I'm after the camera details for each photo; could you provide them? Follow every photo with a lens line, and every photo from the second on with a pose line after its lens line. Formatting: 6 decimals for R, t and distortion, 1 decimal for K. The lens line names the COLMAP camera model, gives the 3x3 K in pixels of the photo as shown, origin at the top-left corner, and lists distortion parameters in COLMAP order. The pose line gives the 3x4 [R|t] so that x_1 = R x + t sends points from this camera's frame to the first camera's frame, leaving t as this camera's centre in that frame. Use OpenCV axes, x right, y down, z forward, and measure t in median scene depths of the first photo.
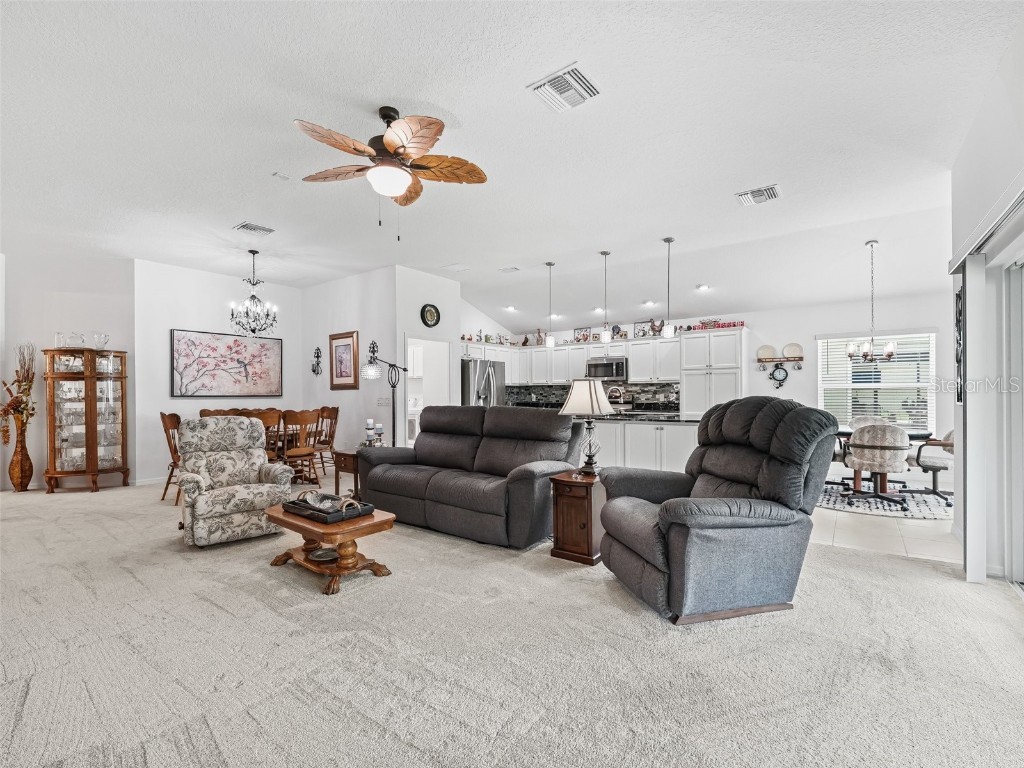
lens RADIAL K [[463.8, 0, 536.3], [0, 463.8, 398.6], [0, 0, 1]] dist [-0.015687, 0.002381]
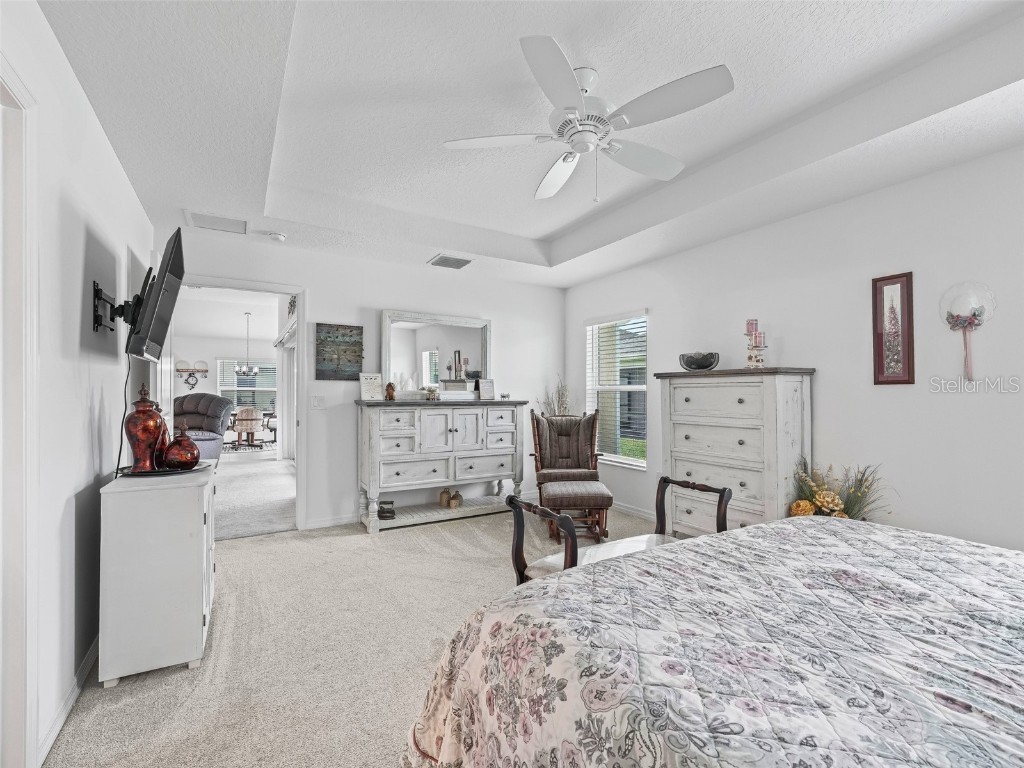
lens RADIAL K [[463.8, 0, 506.2], [0, 463.8, 394.9], [0, 0, 1]] dist [-0.015687, 0.002381]
pose [[0.426467, 0.010268, 0.904445, -0.467104], [-0.001340, 0.999942, -0.010720, 0.012321], [-0.904502, 0.003360, 0.426455, -0.676106]]
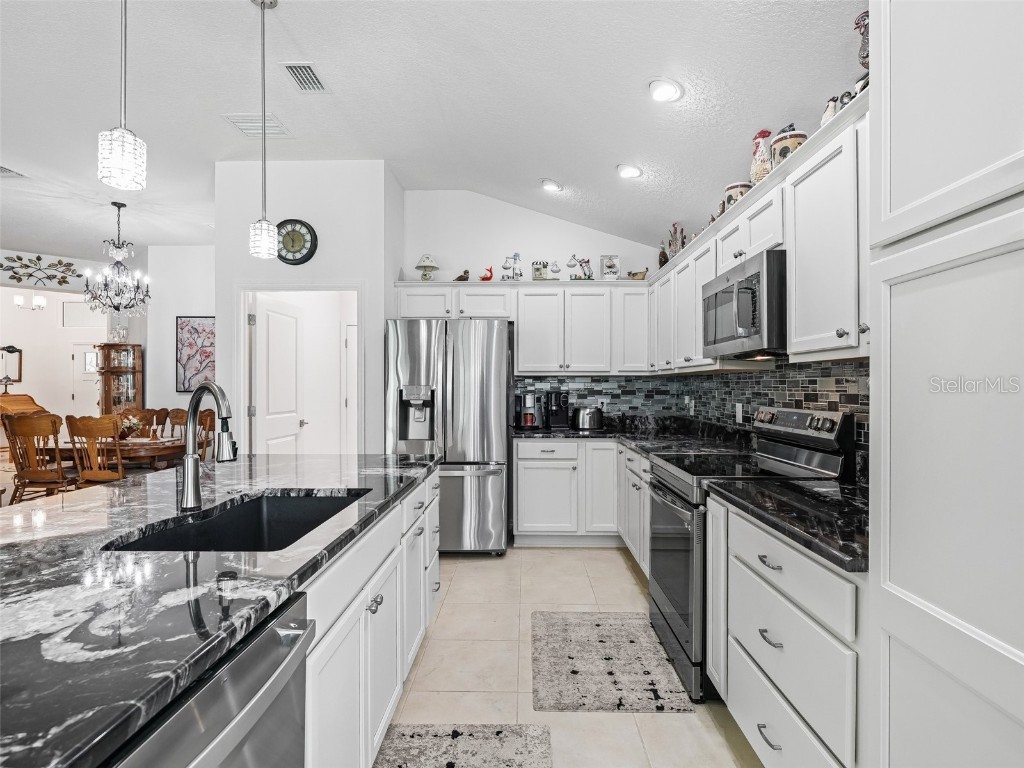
lens RADIAL K [[552.0, 0, 516.5], [0, 552.0, 382.6], [0, 0, 1]] dist [0.015765, -0.000773]
pose [[0.534873, 0.002742, -0.844928, 0.459707], [-0.014540, 0.999877, -0.005960, -0.025755], [0.844807, 0.015473, 0.534847, 0.965999]]
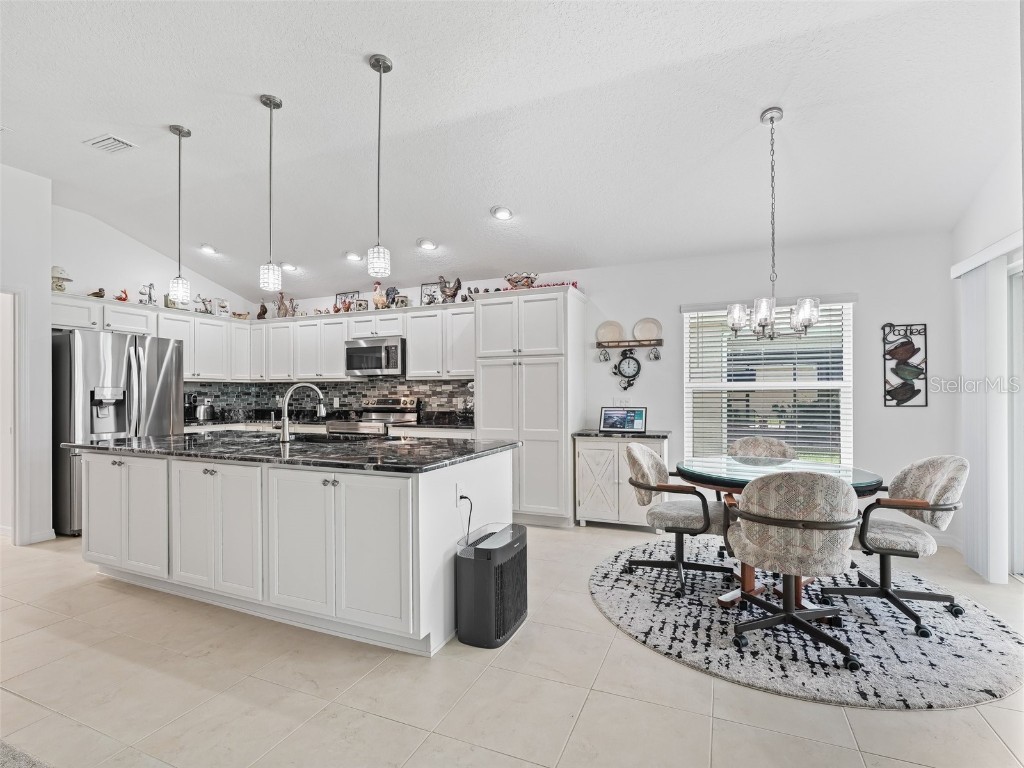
lens RADIAL K [[463.8, 0, 536.3], [0, 463.8, 393.8], [0, 0, 1]] dist [-0.015687, 0.002381]
pose [[0.975119, 0.004356, 0.221641, 0.298641], [-0.001909, 0.999935, -0.011256, -0.009896], [-0.221676, 0.010553, 0.975063, 0.465843]]
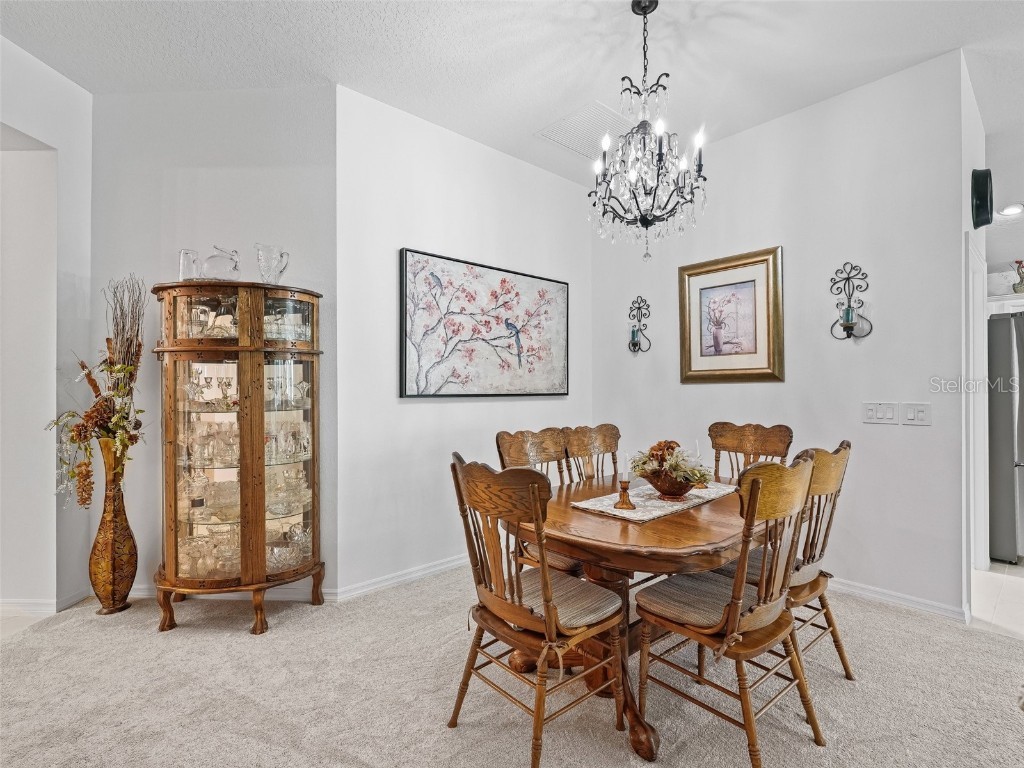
lens RADIAL K [[498.5, 0, 541.9], [0, 498.5, 391.5], [0, 0, 1]] dist [-0.001569, -0.002639]
pose [[0.978132, 0.005586, -0.207909, -0.547745], [-0.005807, 0.999983, -0.000455, -0.010623], [0.207903, 0.001653, 0.978148, 0.540206]]
